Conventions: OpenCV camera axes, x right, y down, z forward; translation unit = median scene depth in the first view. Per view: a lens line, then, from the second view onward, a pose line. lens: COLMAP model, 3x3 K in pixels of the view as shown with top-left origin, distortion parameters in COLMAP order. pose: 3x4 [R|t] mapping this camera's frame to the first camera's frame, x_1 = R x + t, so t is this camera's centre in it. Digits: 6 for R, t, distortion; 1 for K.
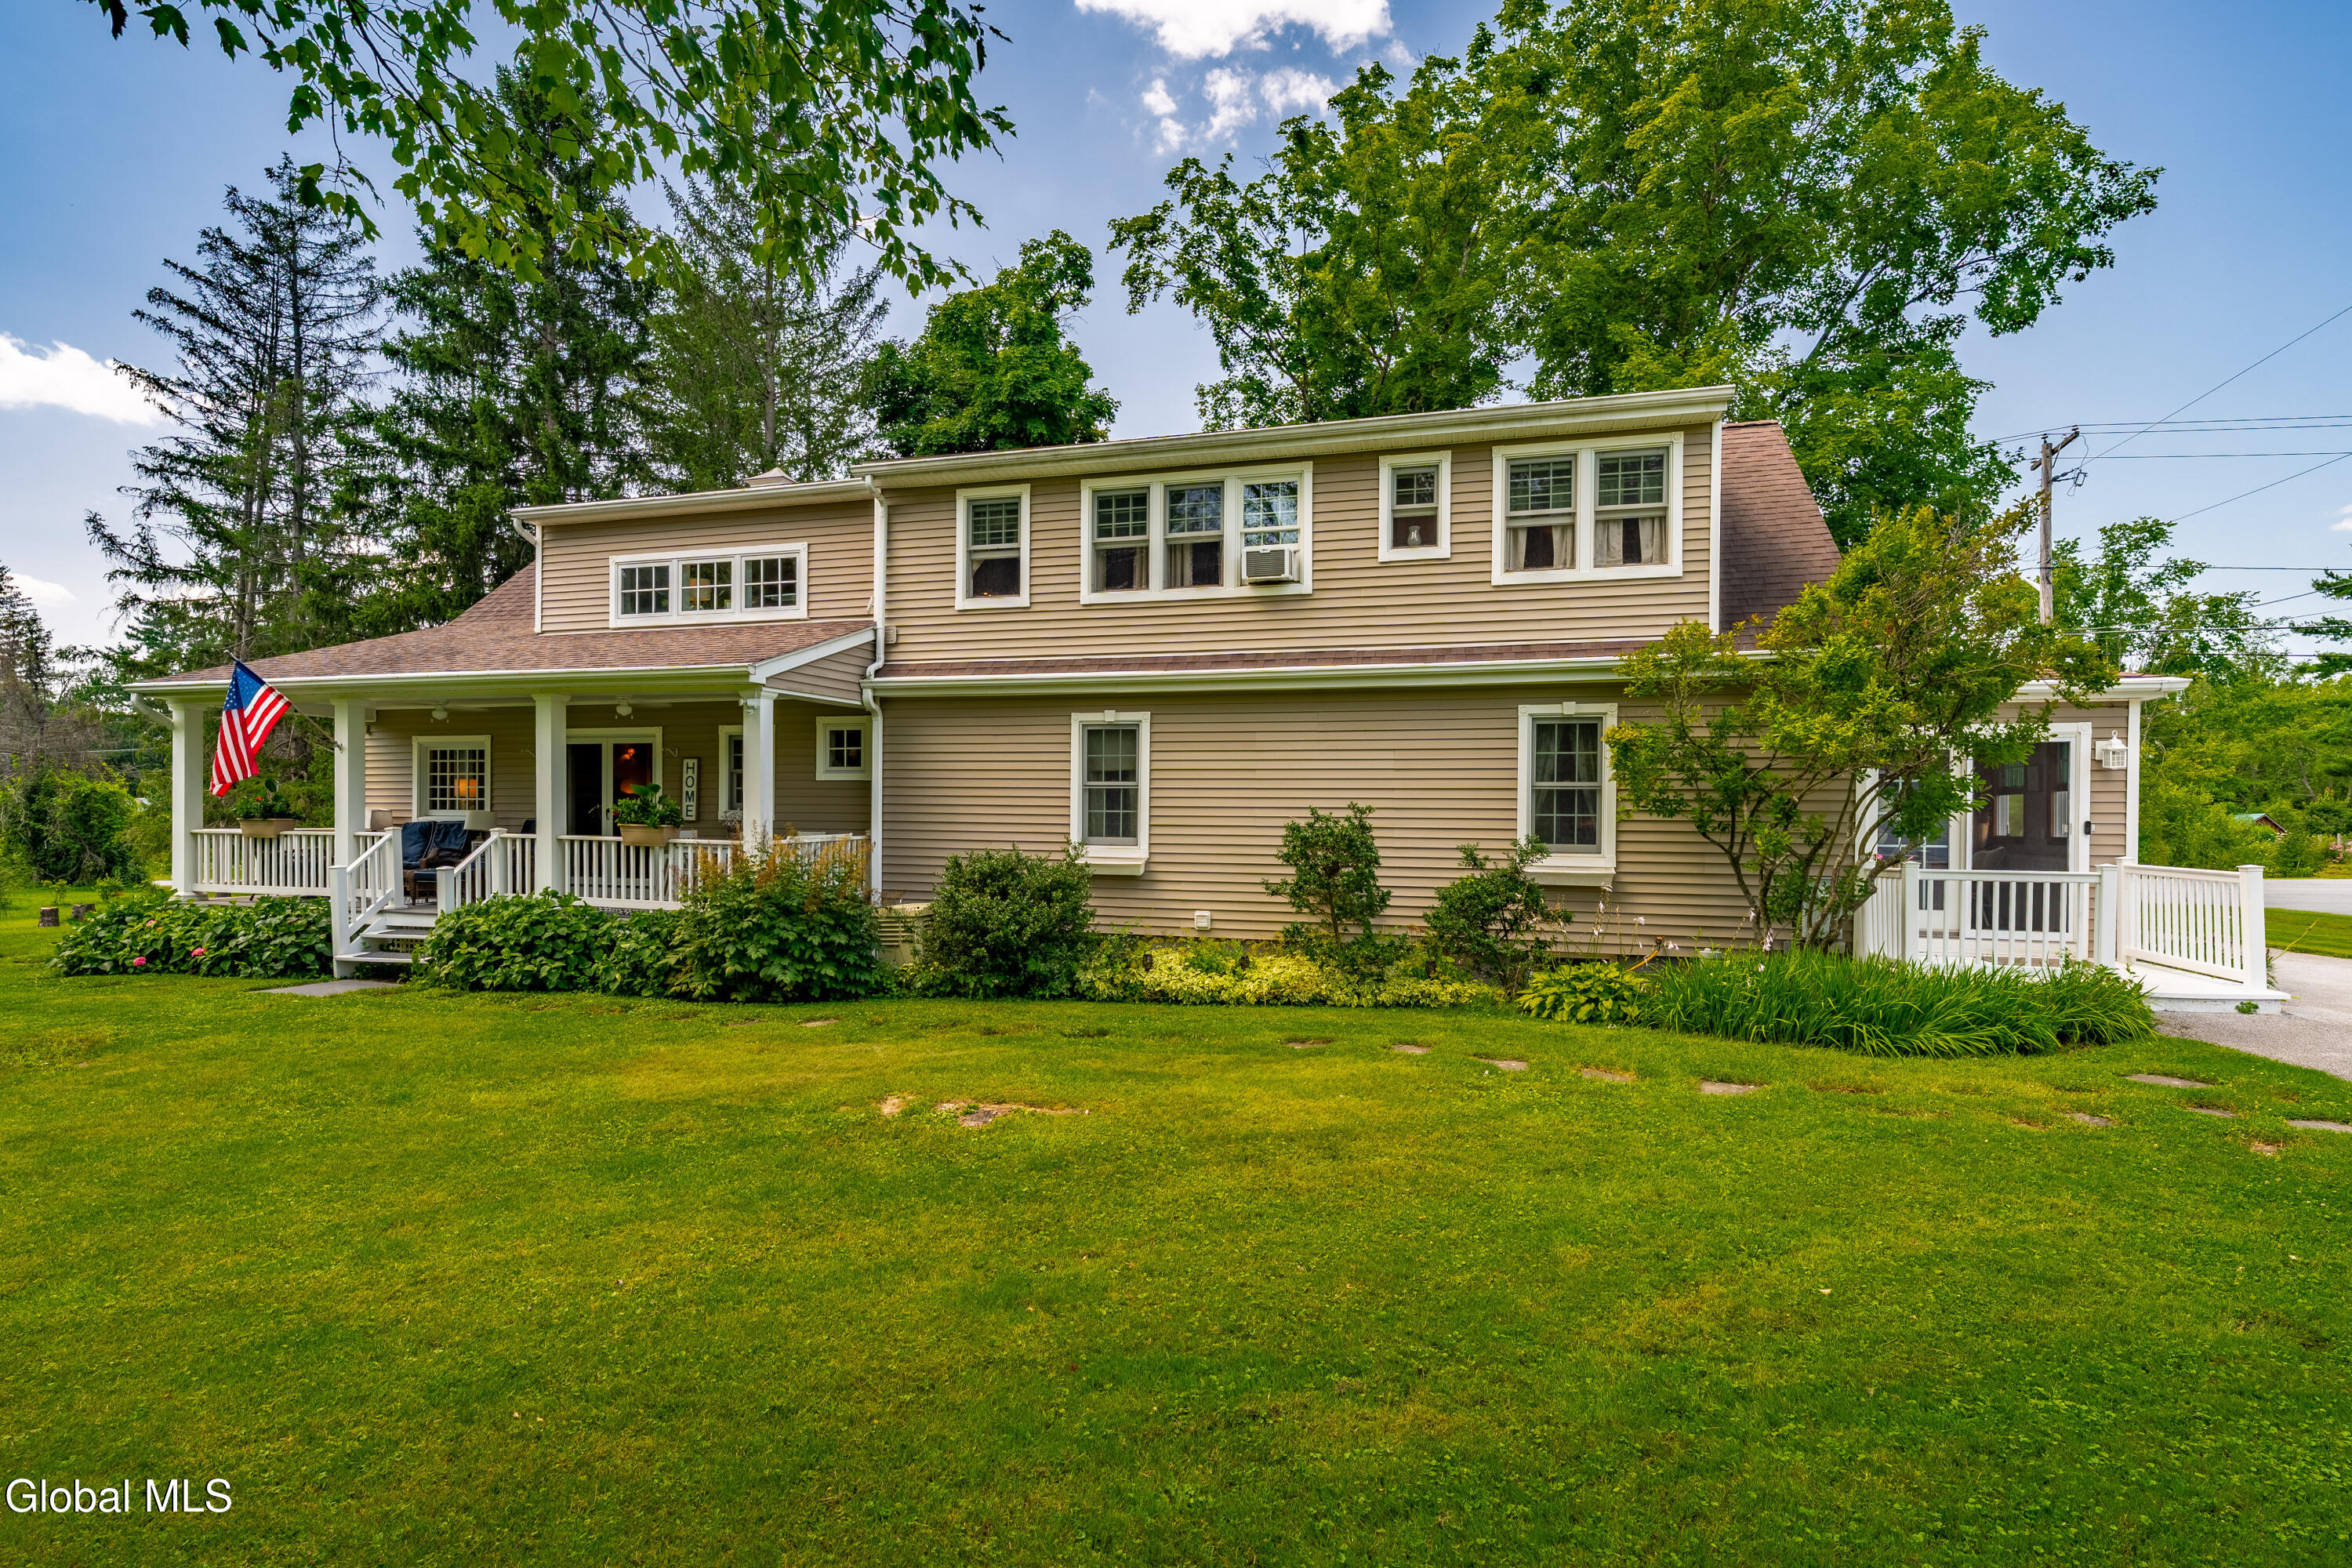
lens RADIAL K [[1138.1, 0, 1144.4], [0, 1138.1, 827.8], [0, 0, 1]] dist [-0.000916, -0.000282]
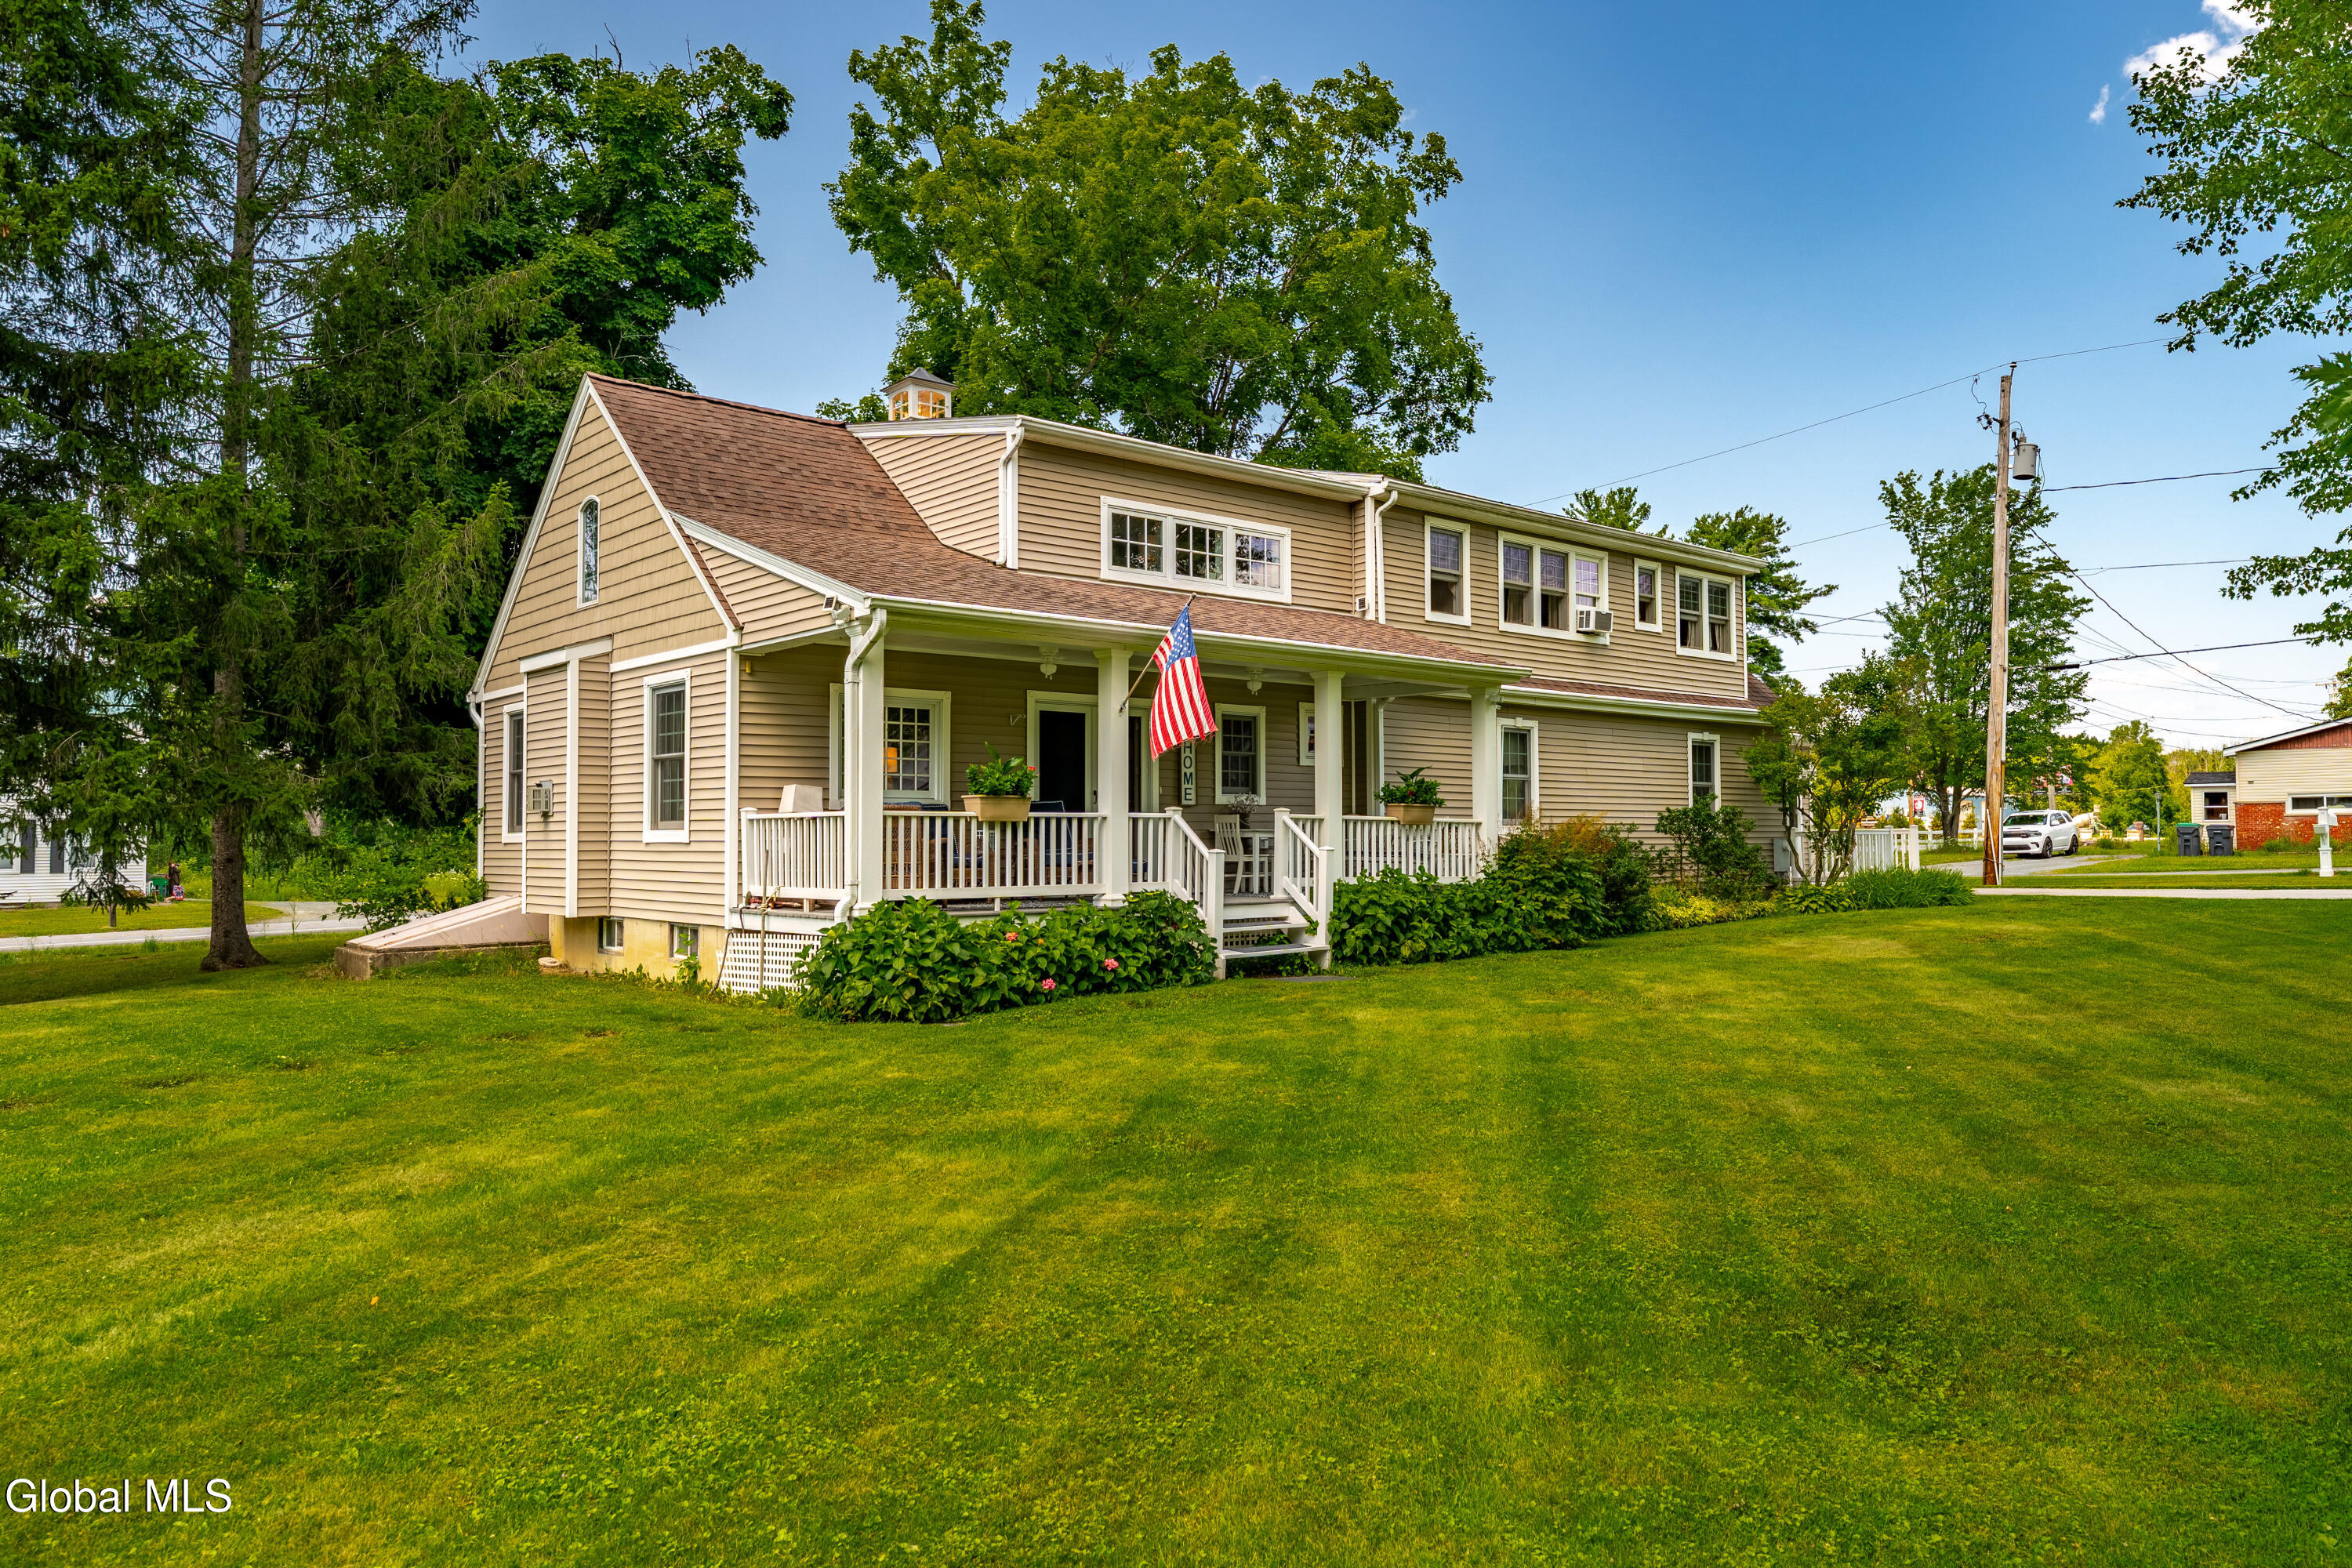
lens RADIAL K [[1603.6, 0, 1183.1], [0, 1603.6, 789.0], [0, 0, 1]] dist [-0.001417, -0.000709]
pose [[0.534700, 0.015289, 0.844903, -1.653625], [0.013695, 0.999548, -0.026754, 0.017463], [-0.844931, 0.025877, 0.534249, 0.350923]]
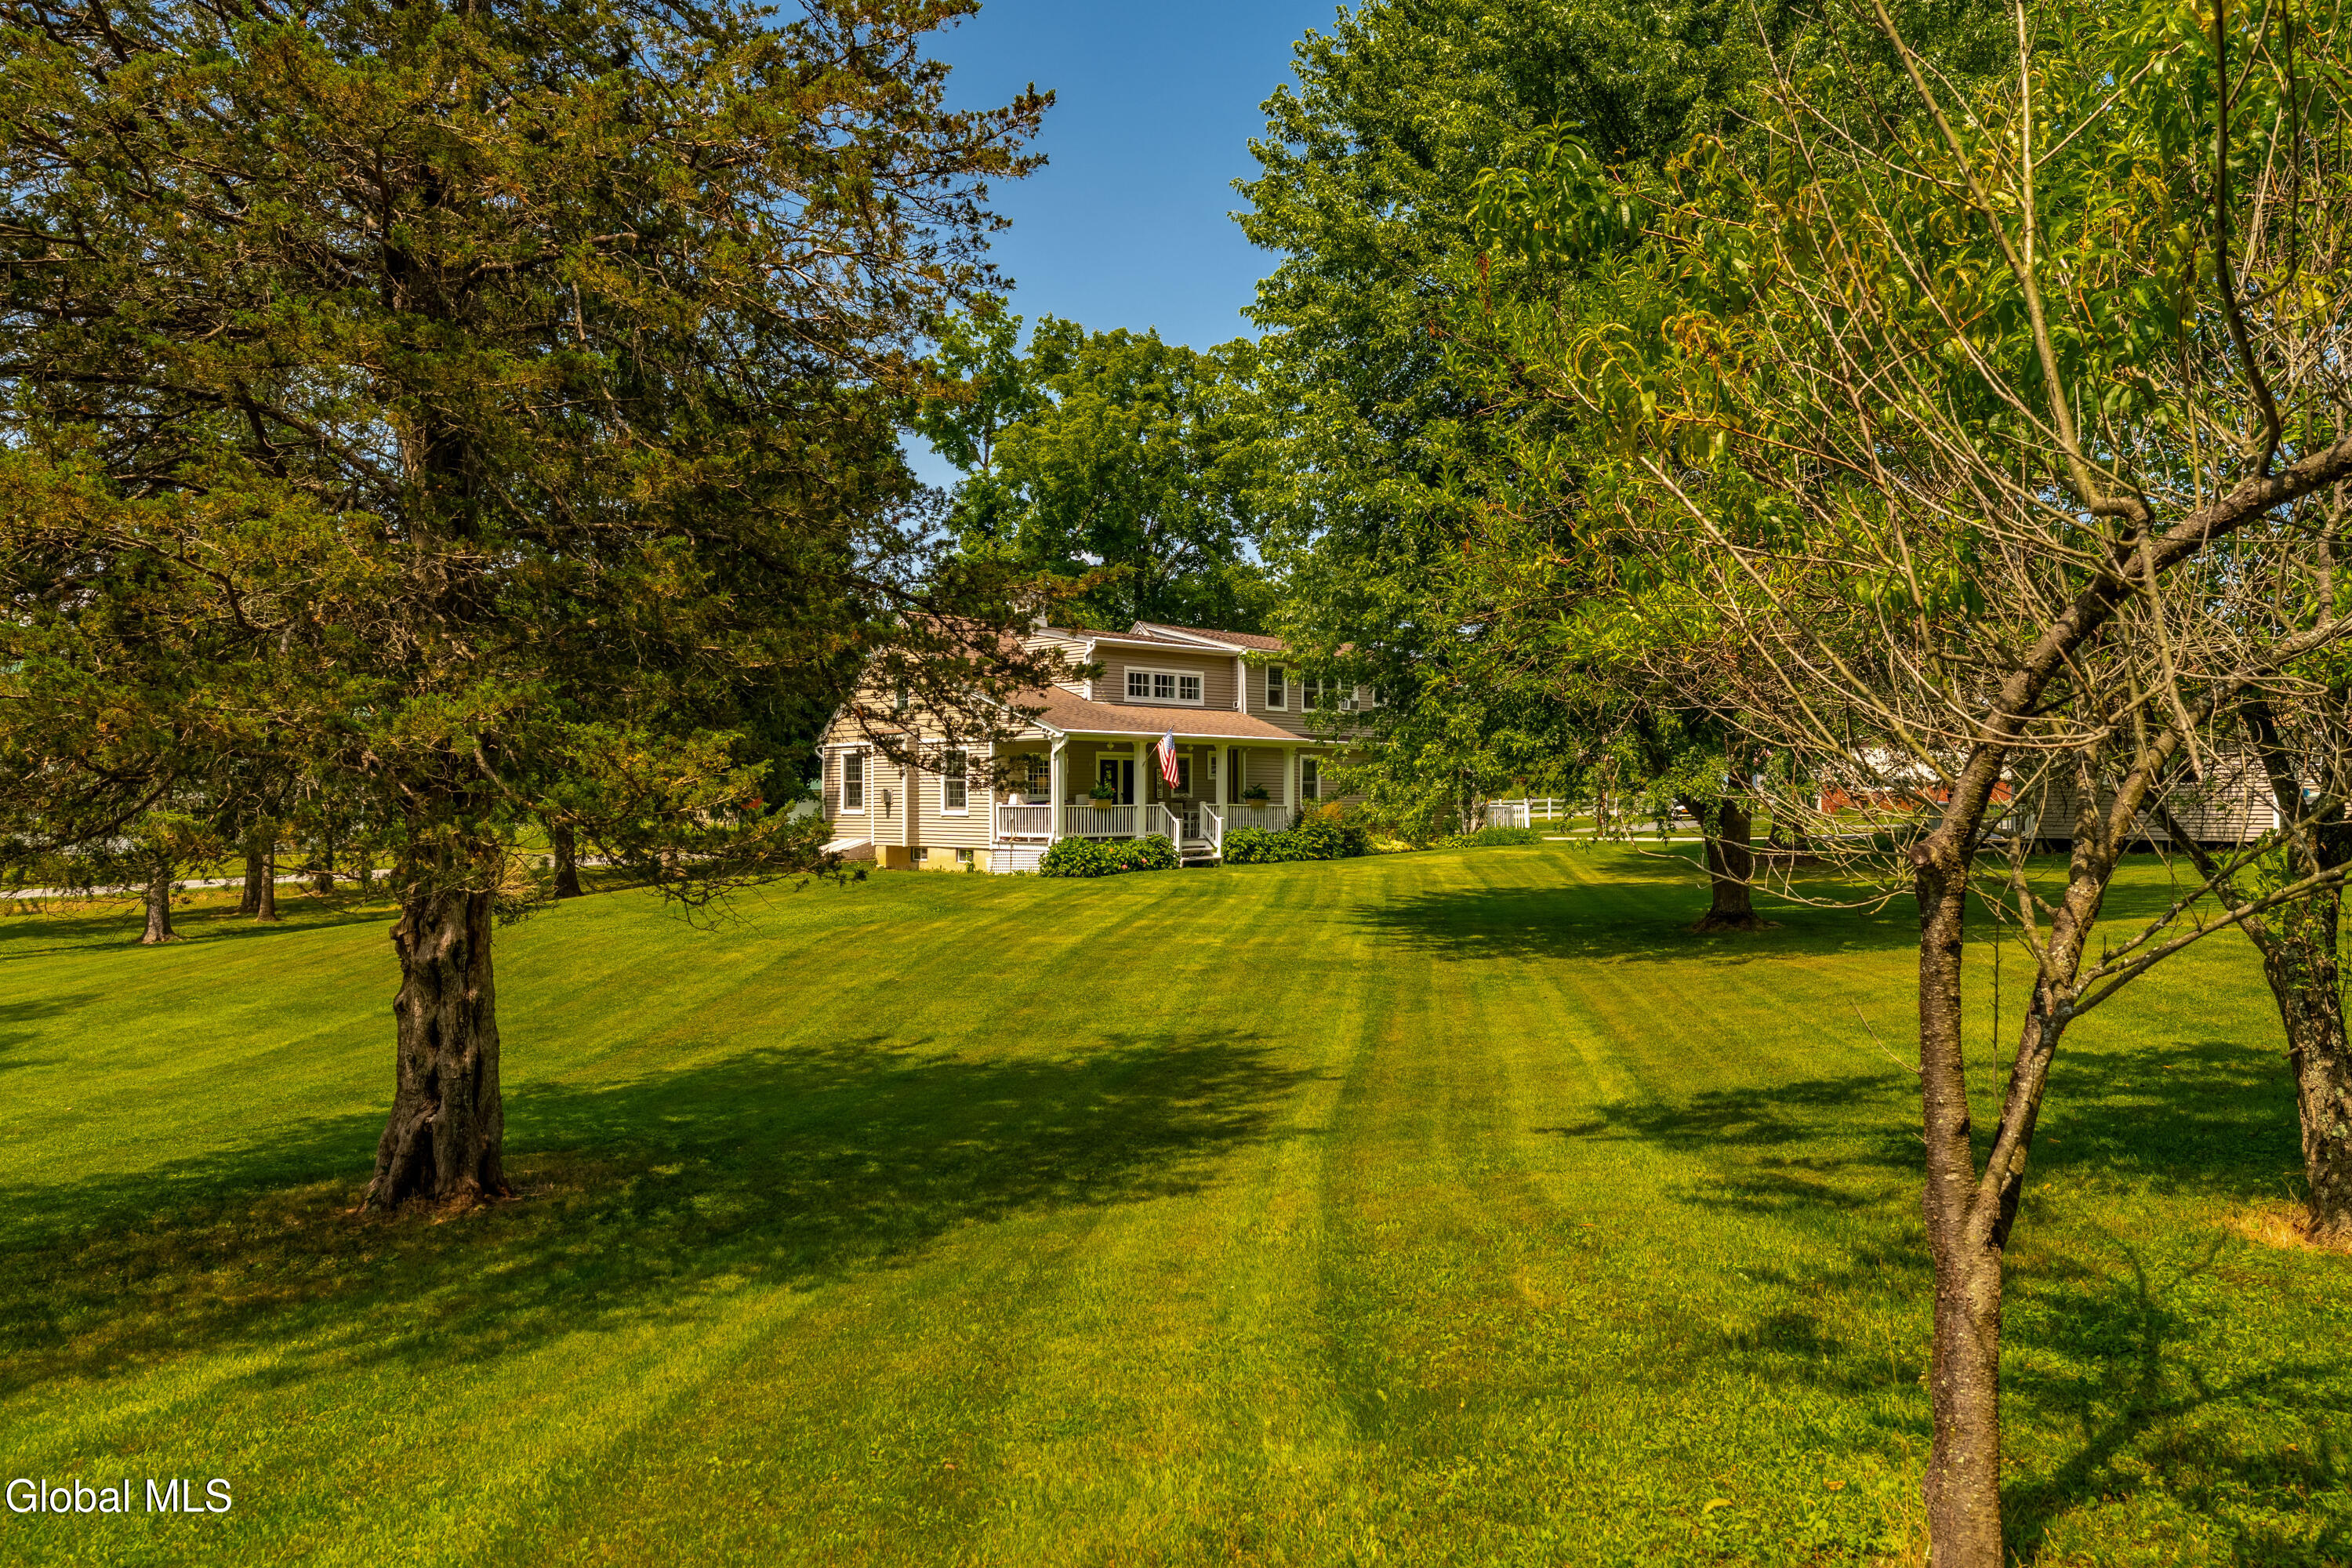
lens RADIAL K [[1603.6, 0, 1167.3], [0, 1603.6, 782.1], [0, 0, 1]] dist [-0.001417, -0.000709]
pose [[0.478096, -0.002161, 0.878305, -3.303687], [0.012508, 0.999912, -0.004349, -0.025255], [-0.878218, 0.013065, 0.478081, -0.463157]]
